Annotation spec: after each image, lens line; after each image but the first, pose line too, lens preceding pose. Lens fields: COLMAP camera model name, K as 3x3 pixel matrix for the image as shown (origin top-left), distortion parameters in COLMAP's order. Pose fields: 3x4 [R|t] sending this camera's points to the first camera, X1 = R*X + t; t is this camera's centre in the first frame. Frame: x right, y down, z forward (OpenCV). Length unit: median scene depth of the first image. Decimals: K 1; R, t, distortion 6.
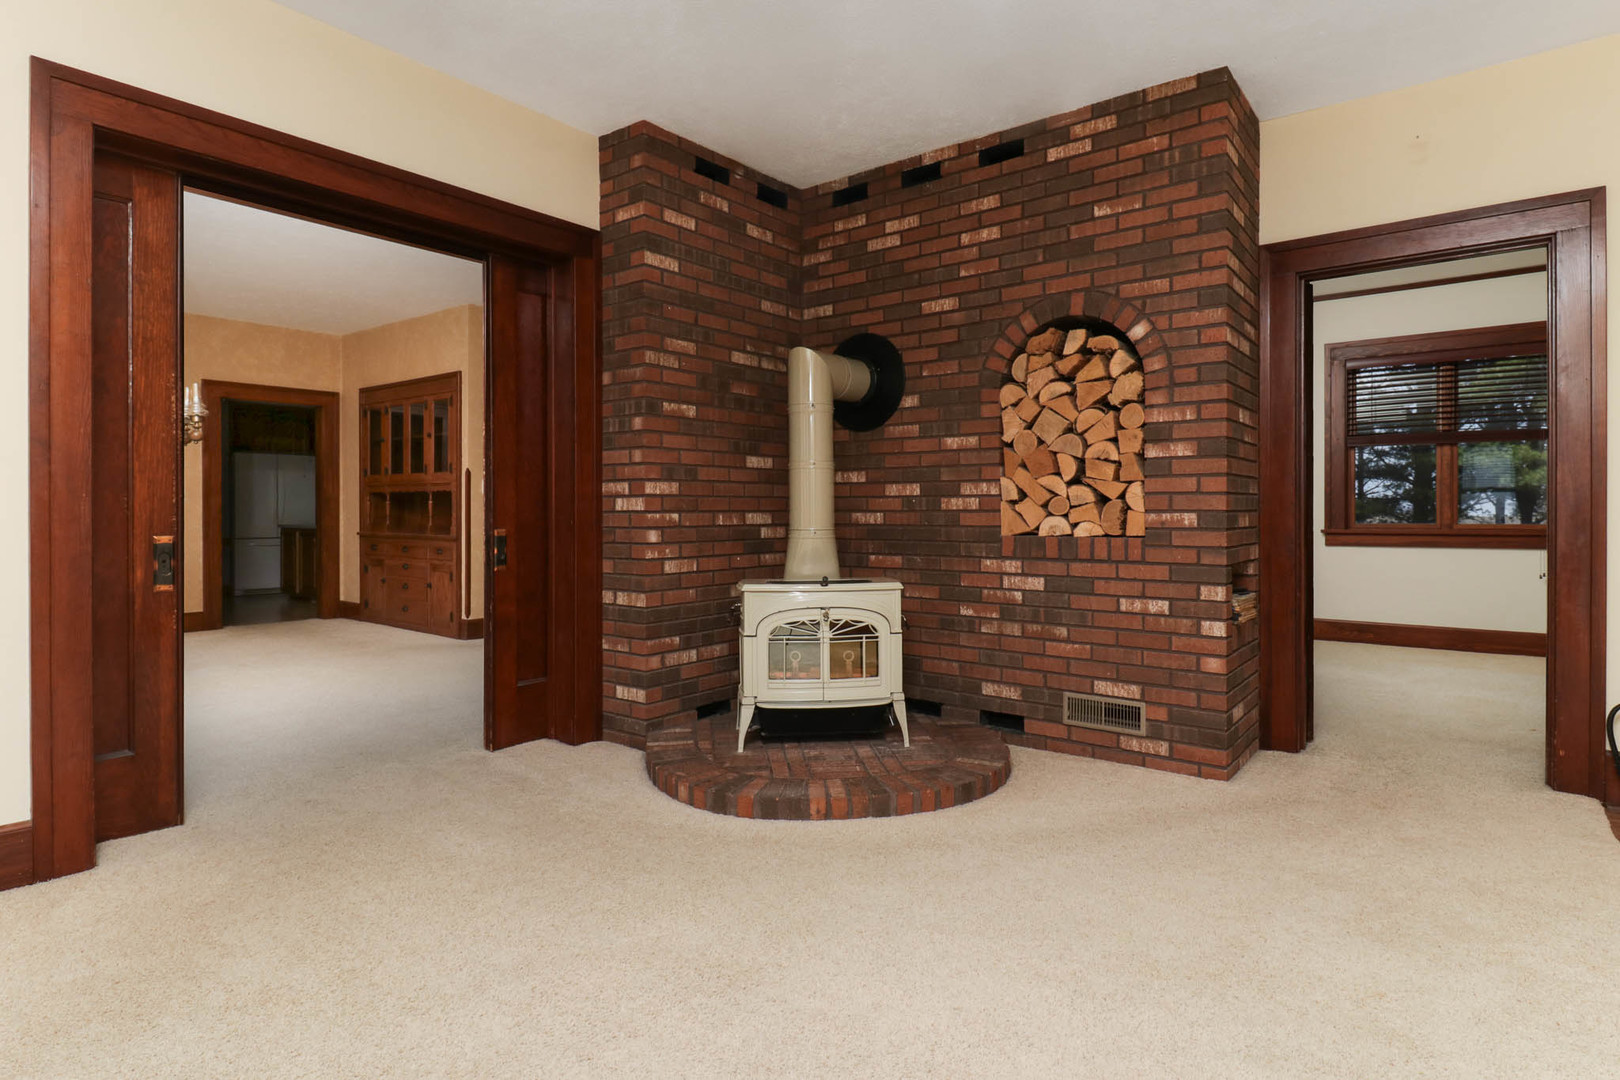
lens RADIAL K [[849.3, 0, 810.8], [0, 849.3, 518.7], [0, 0, 1]] dist [0.000601, -0.000768]
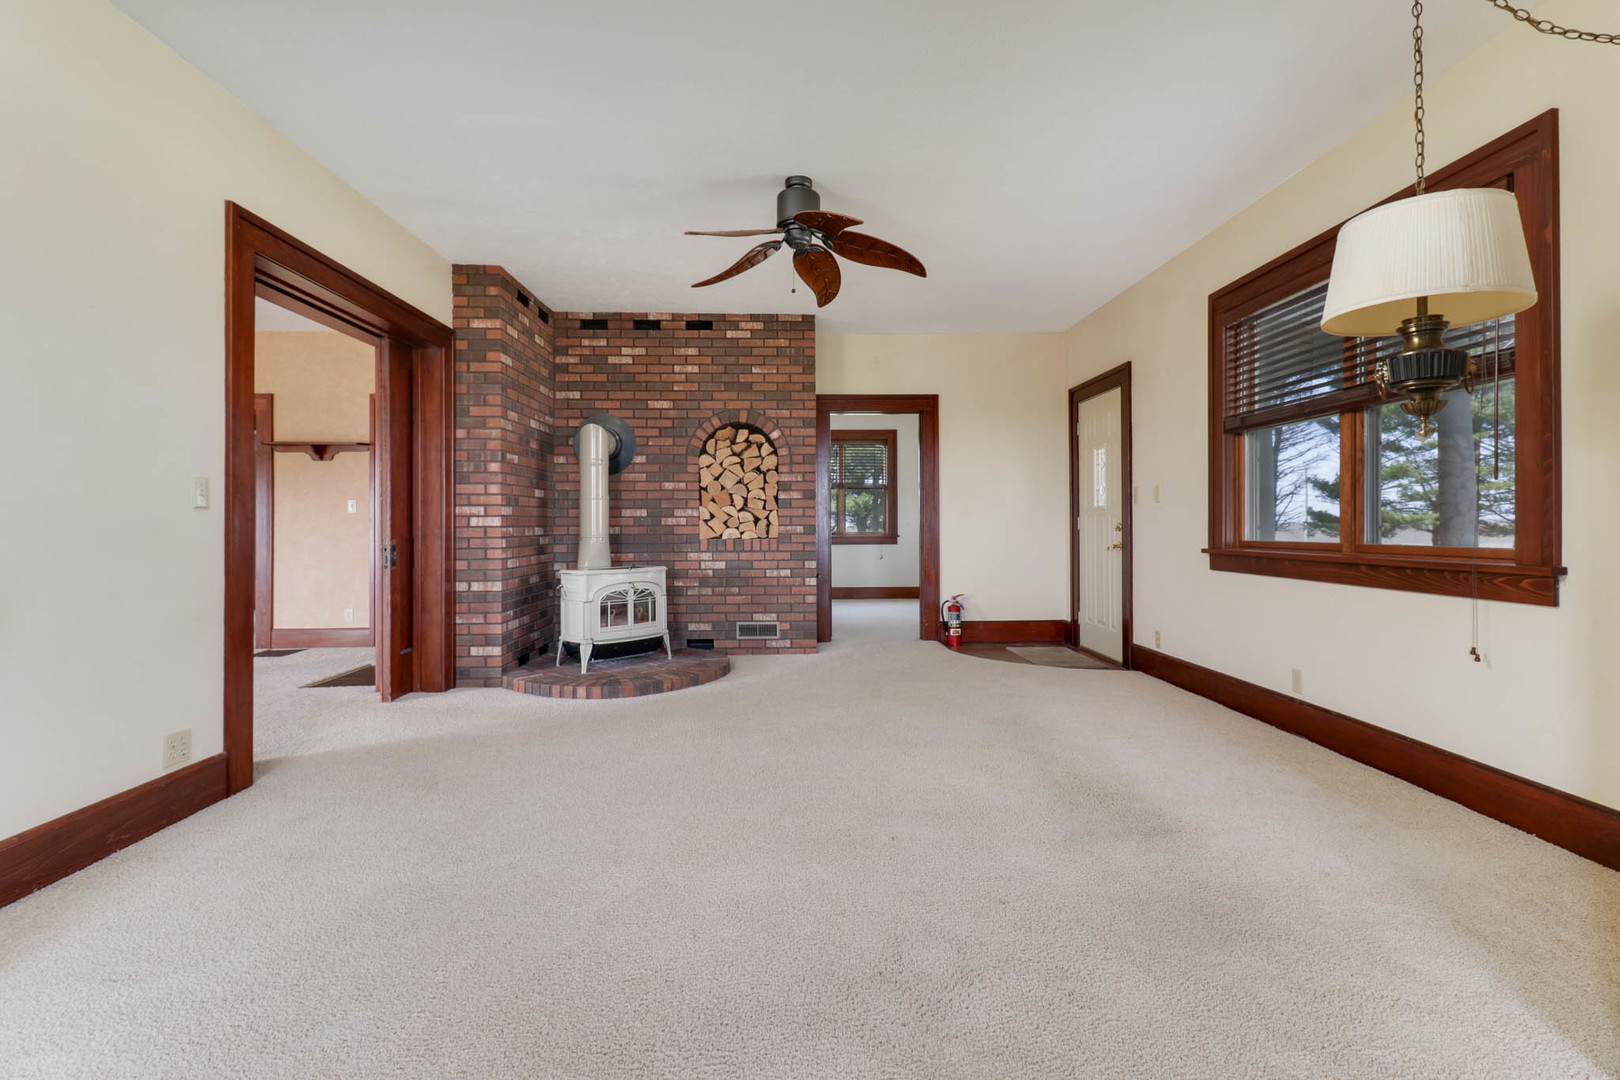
lens RADIAL K [[715.6, 0, 809.1], [0, 715.6, 524.4], [0, 0, 1]] dist [0.000609, -0.000002]
pose [[0.769623, -0.002164, 0.638495, -0.574734], [0.009194, 0.999928, -0.007693, 0.002447], [-0.638432, 0.011791, 0.769588, -0.310213]]
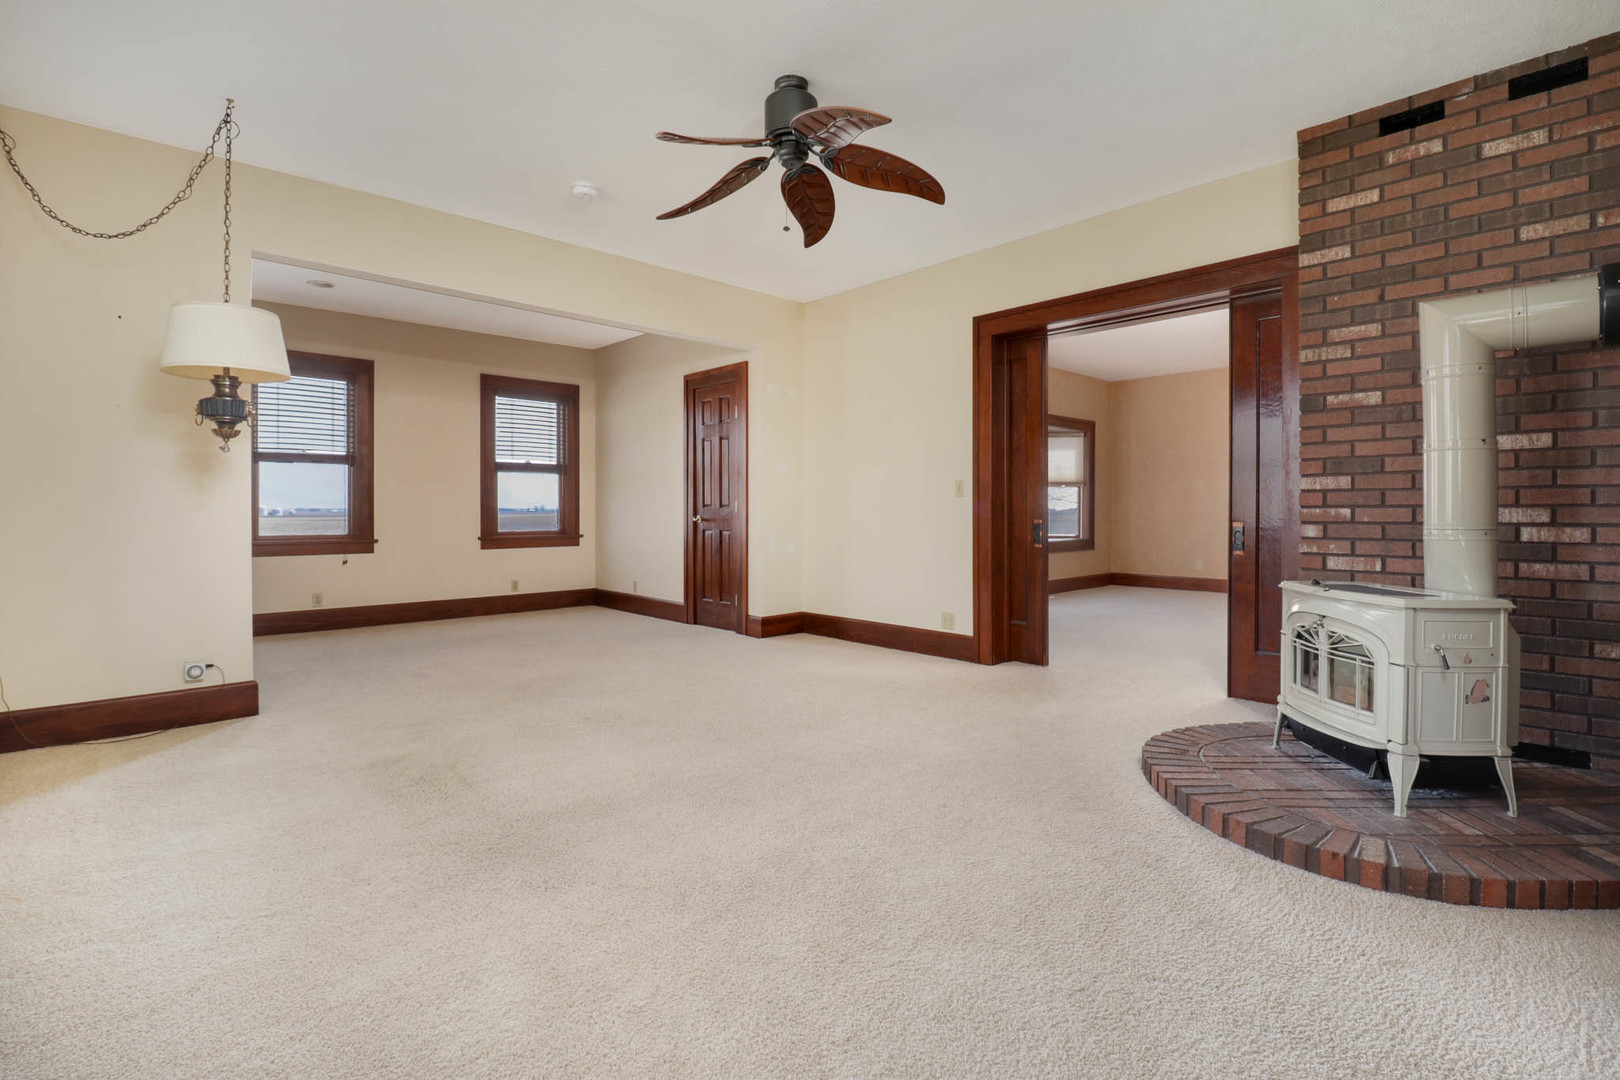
lens RADIAL K [[767.4, 0, 818.1], [0, 767.4, 508.8], [0, 0, 1]] dist [-0.002825, -0.000549]
pose [[-0.134783, 0.001510, -0.990874, 0.803706], [-0.008678, 0.999959, 0.002705, -0.003082], [0.990837, 0.008964, -0.134764, 0.538954]]
